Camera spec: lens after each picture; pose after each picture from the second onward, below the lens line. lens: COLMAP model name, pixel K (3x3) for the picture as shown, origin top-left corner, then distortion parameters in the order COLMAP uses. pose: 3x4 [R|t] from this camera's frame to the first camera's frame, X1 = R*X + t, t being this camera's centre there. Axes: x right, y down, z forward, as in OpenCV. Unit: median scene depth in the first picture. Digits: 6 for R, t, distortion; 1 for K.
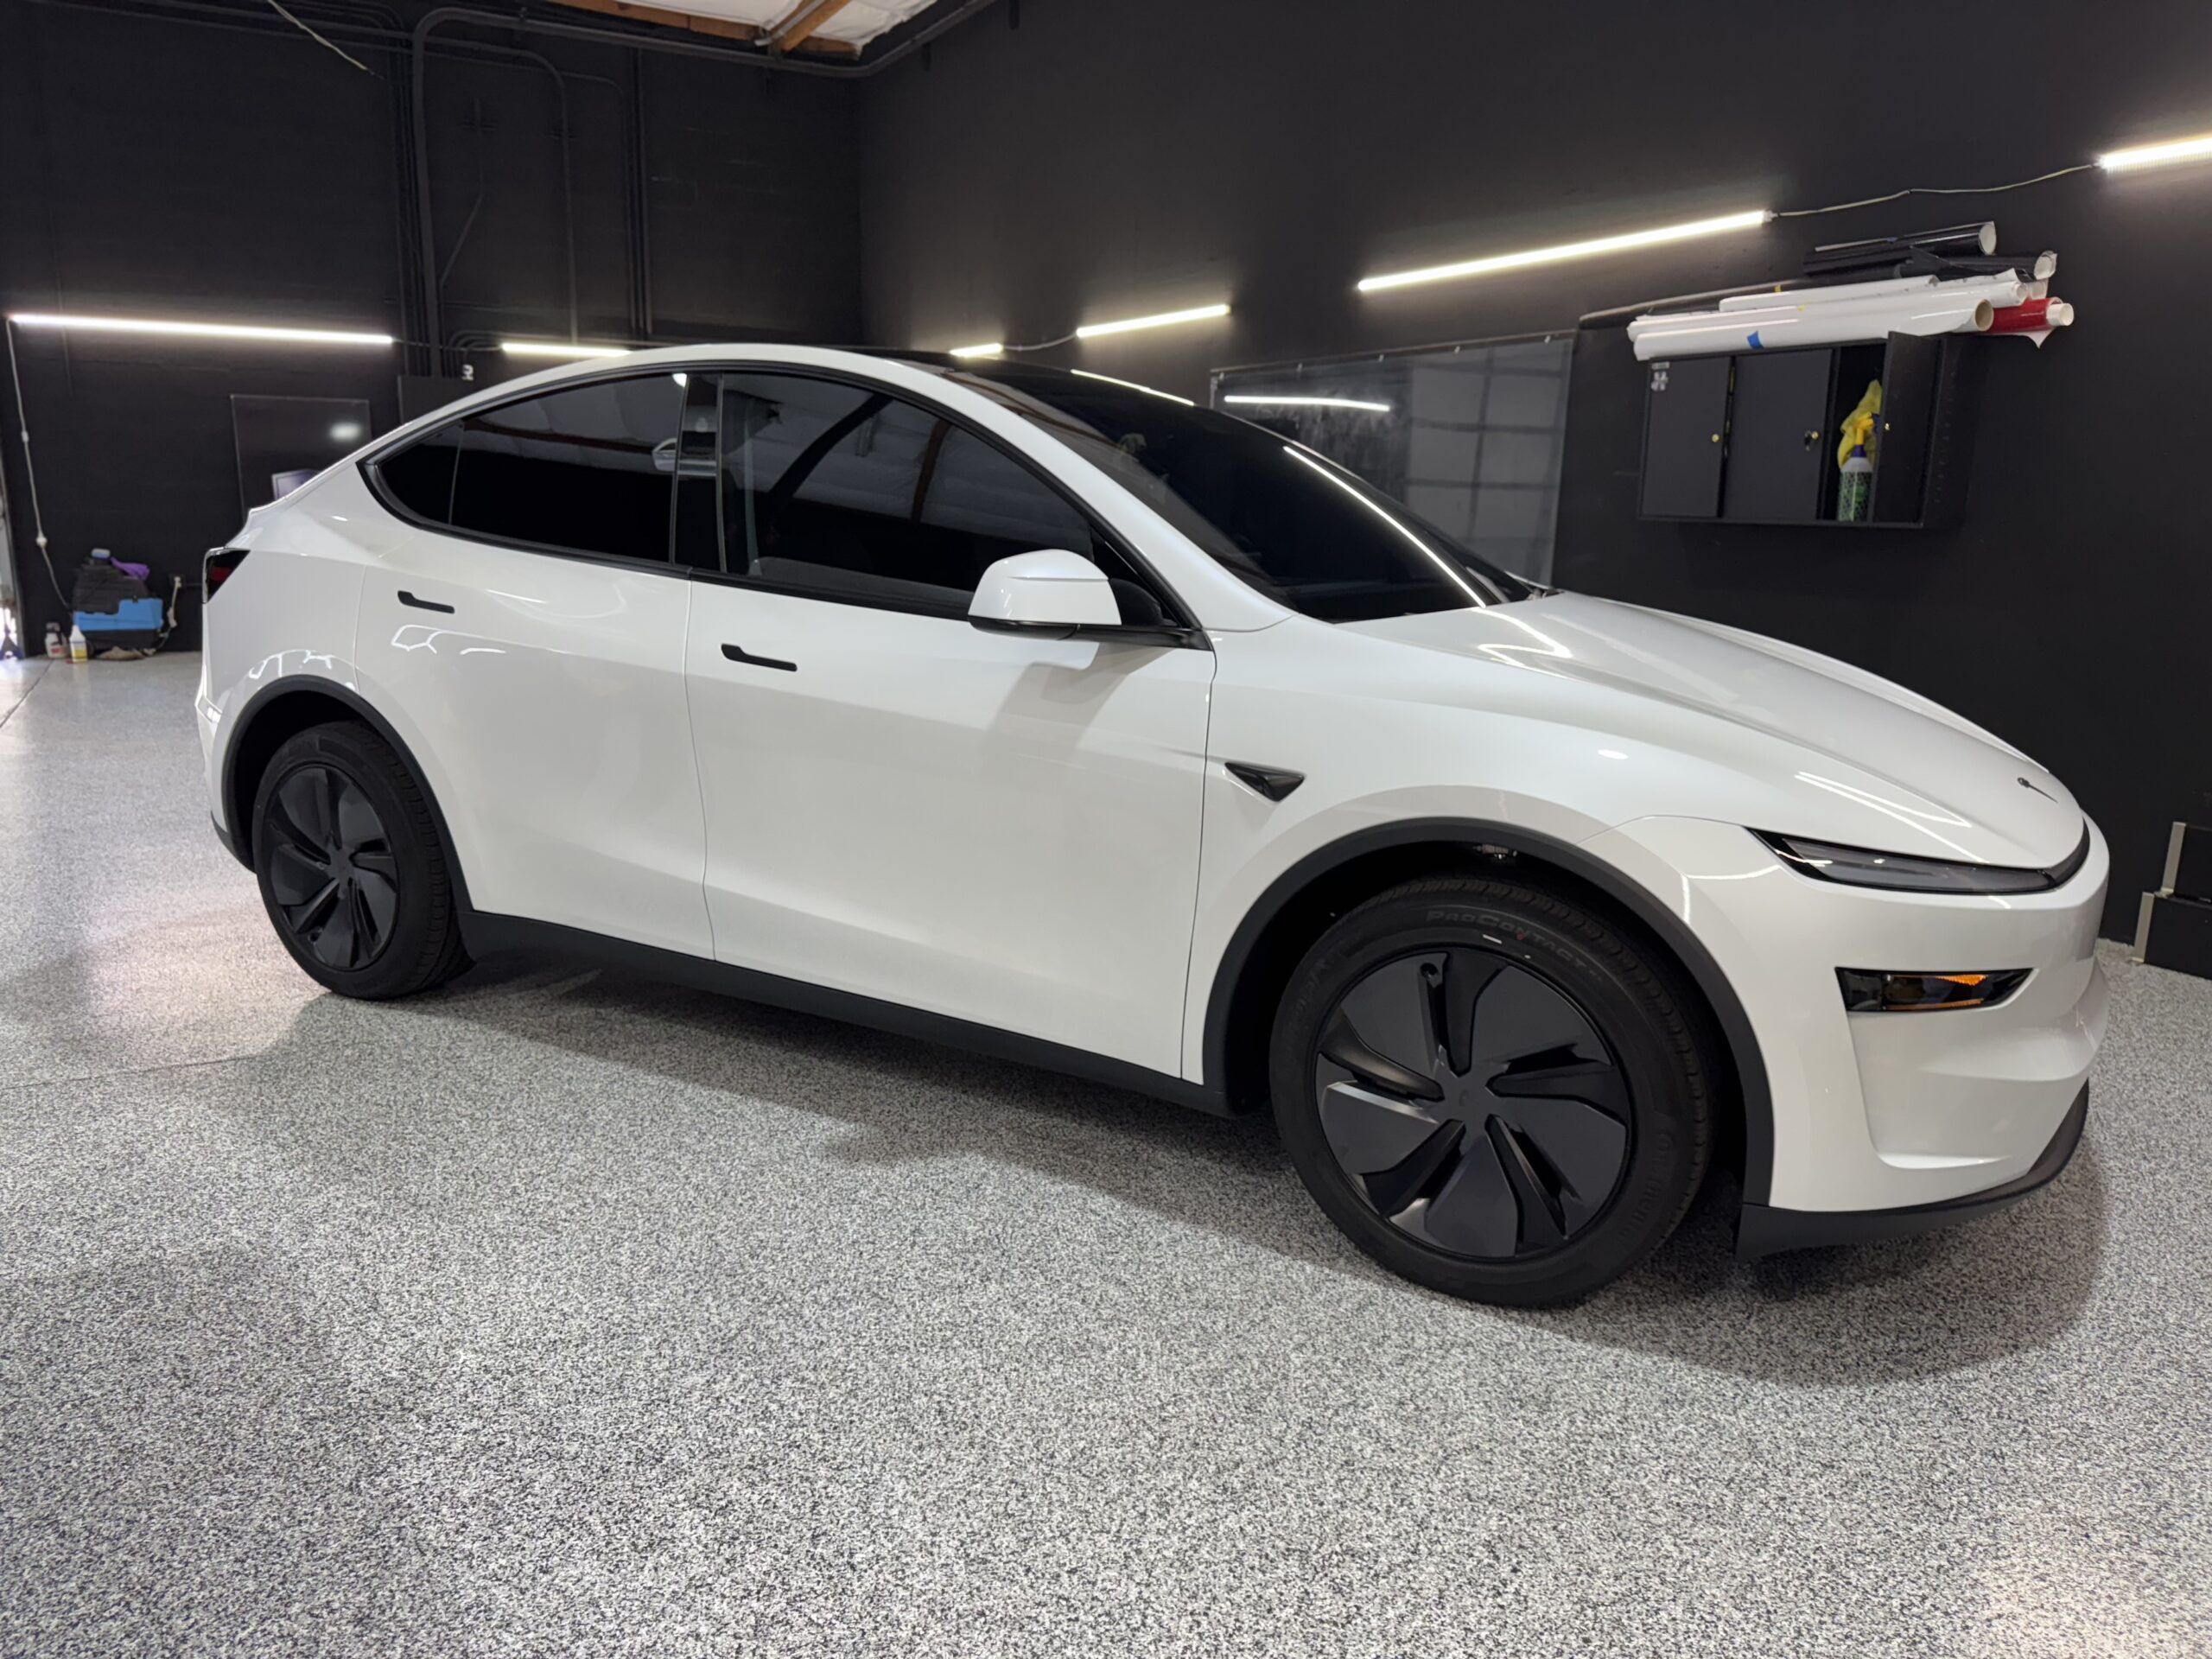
lens RADIAL K [[1570.7, 0, 1106.0], [0, 1570.7, 829.5], [0, 0, 1]] dist [-0.005979, 0.001090]
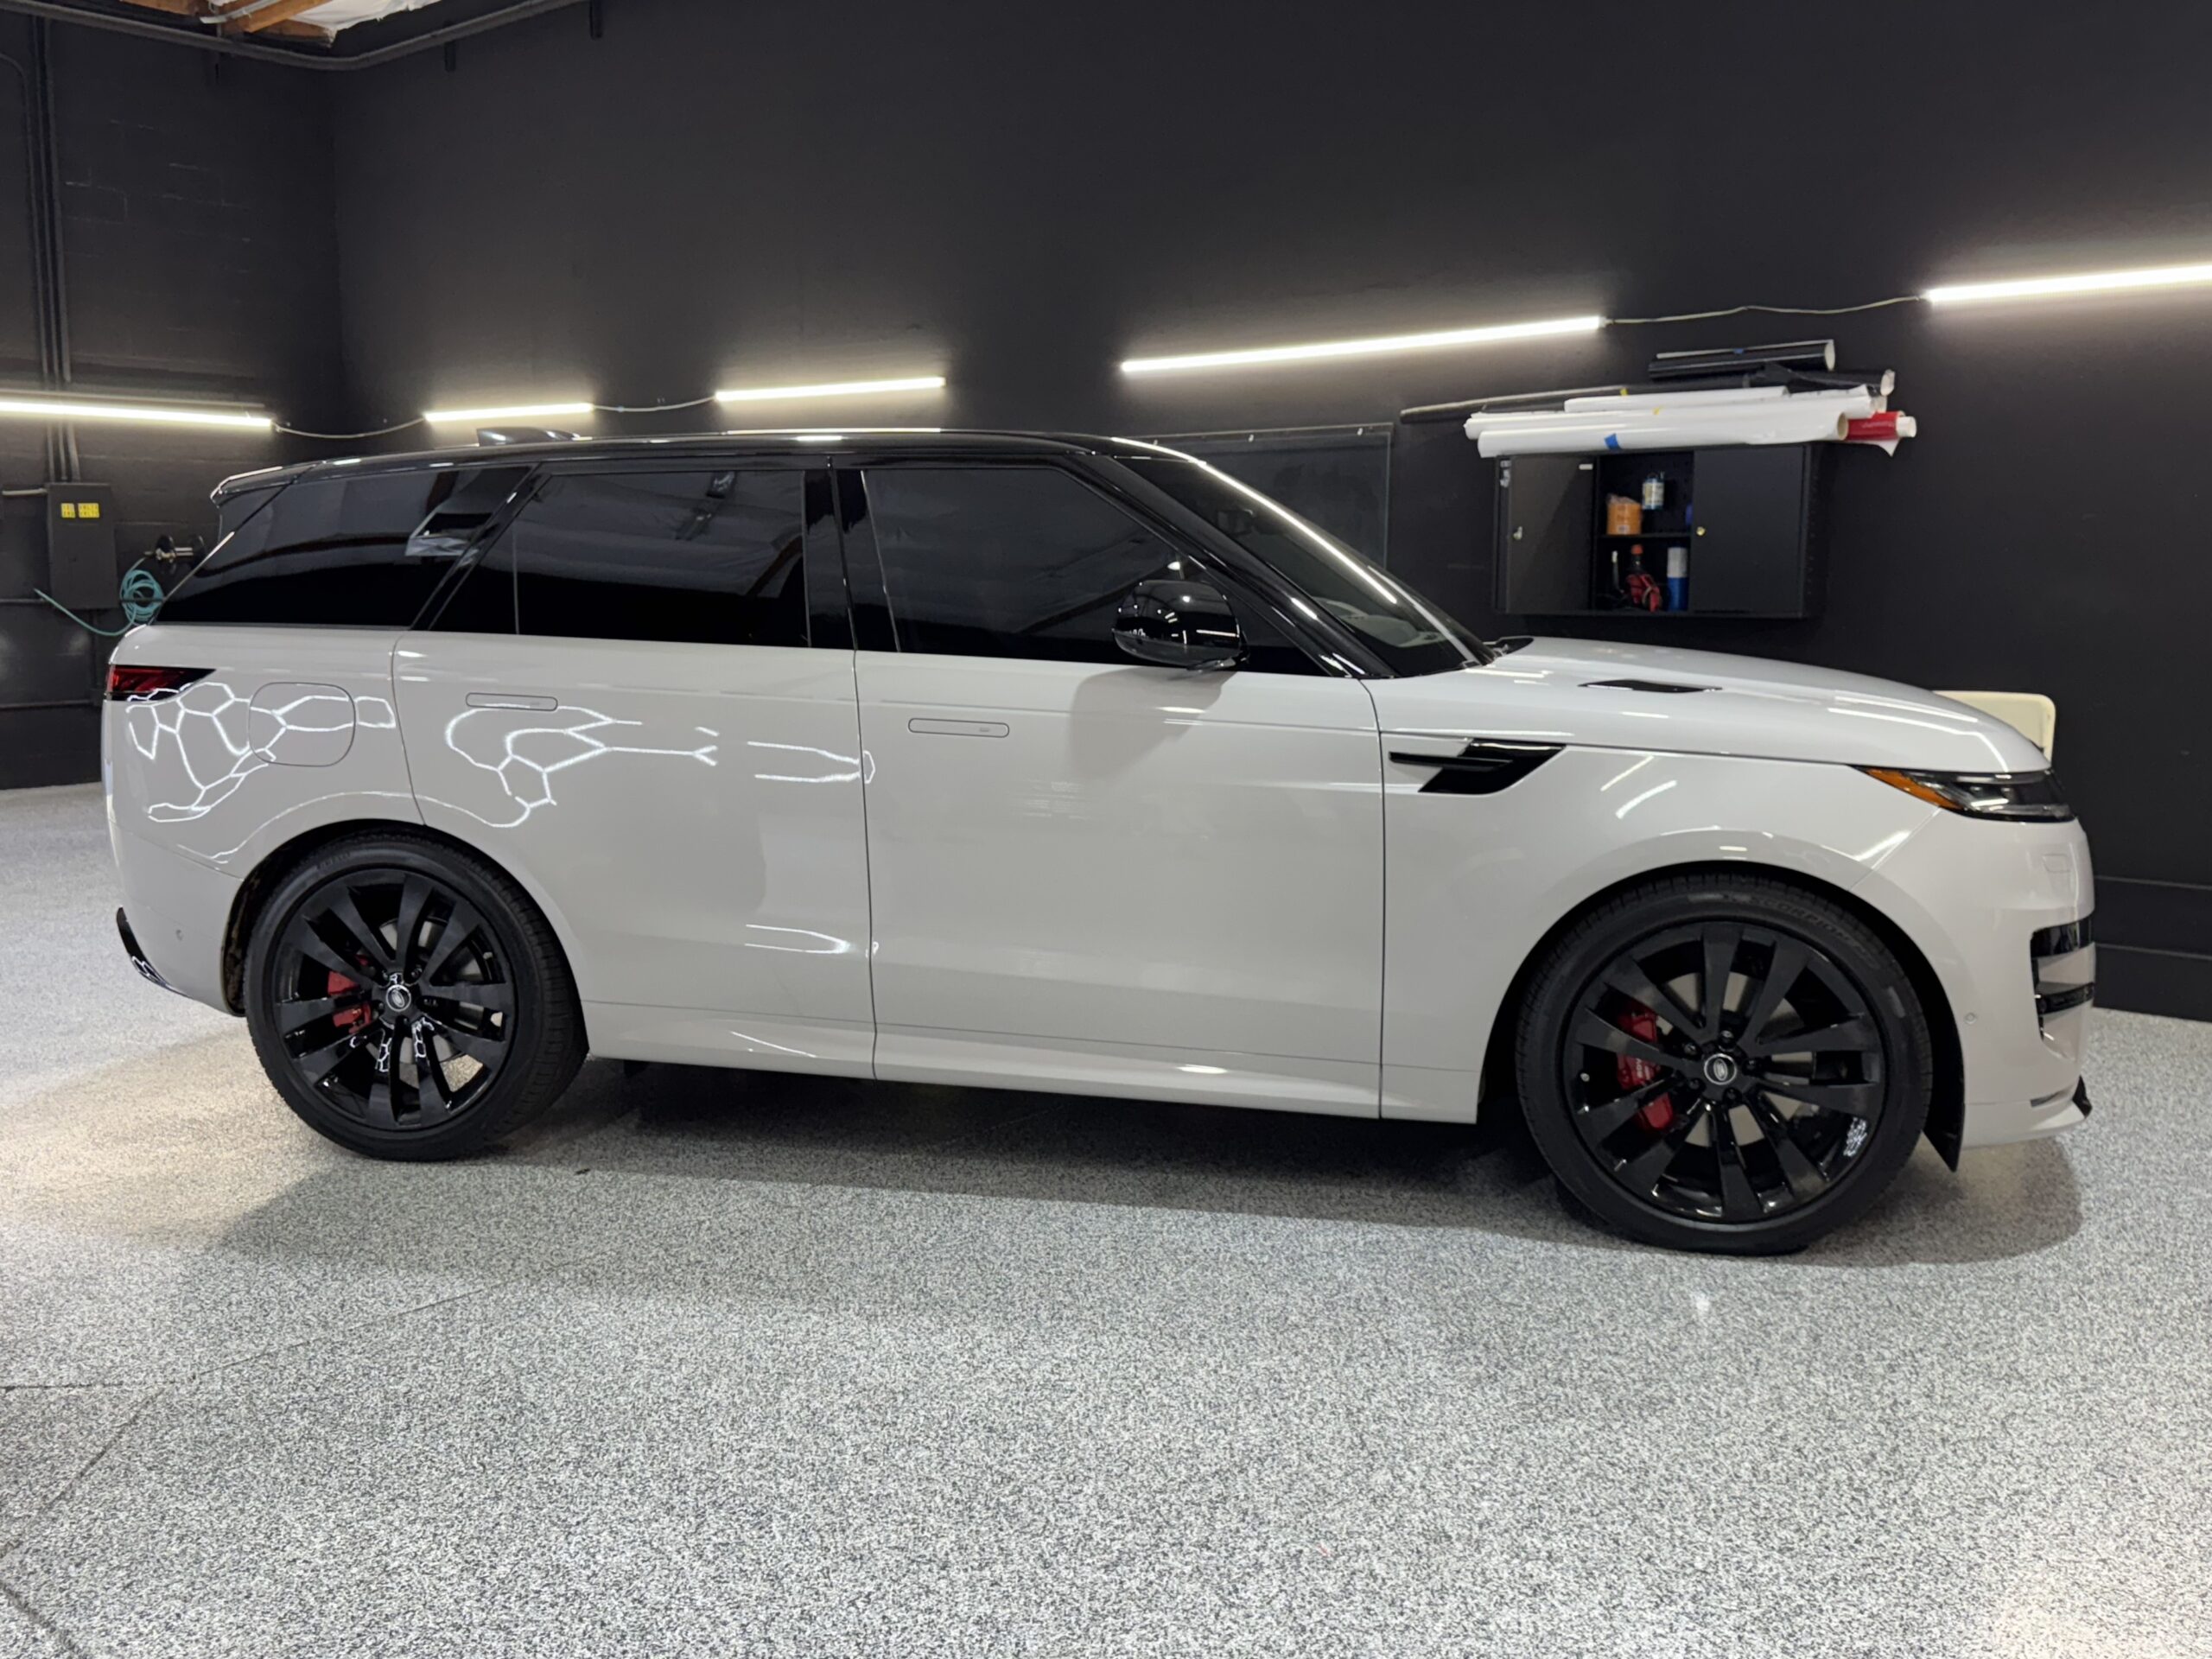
lens RADIAL K [[1974.4, 0, 1106.0], [0, 1974.4, 829.5], [0, 0, 1]] dist [0.078382, -0.145155]
pose [[0.936066, -0.058308, 0.346960, -0.369148], [0.085697, 0.994256, -0.064112, -0.002709], [-0.341229, 0.089747, 0.935686, -0.088070]]
